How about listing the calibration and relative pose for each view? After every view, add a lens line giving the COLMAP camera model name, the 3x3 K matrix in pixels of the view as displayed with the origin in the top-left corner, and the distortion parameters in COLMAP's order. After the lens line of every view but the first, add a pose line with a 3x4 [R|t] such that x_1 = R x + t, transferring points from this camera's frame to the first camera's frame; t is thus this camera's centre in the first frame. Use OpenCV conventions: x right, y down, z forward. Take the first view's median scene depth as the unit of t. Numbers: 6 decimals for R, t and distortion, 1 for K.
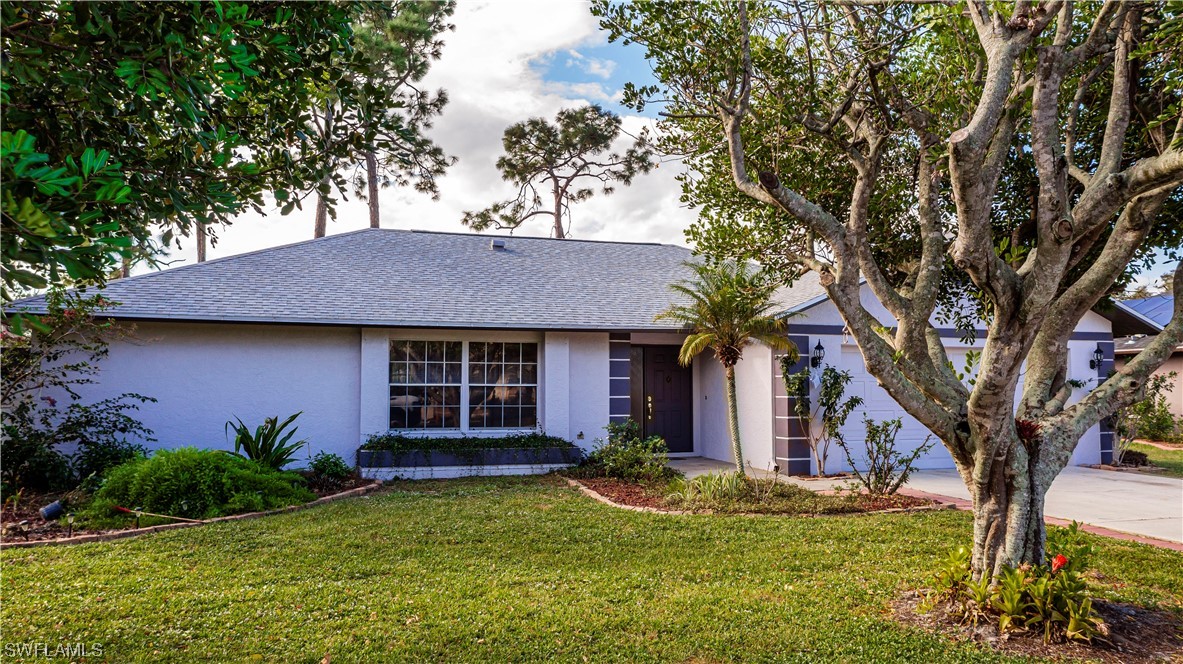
lens RADIAL K [[919.7, 0, 591.5], [0, 919.7, 332.0], [0, 0, 1]] dist [0.001080, 0.001068]
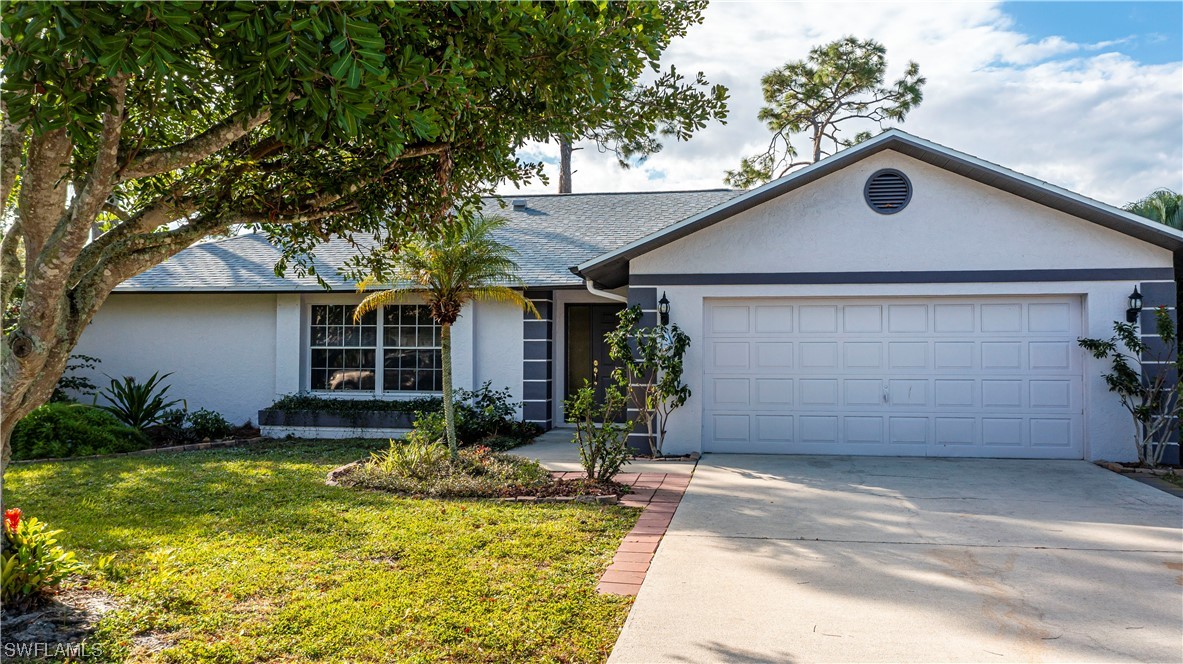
lens RADIAL K [[919.7, 0, 591.5], [0, 919.7, 332.0], [0, 0, 1]] dist [0.001080, 0.001068]
pose [[0.877274, -0.010666, -0.479871, 0.542763], [0.027705, 0.999212, 0.028438, 0.017949], [0.479189, -0.038243, 0.876878, 0.229241]]
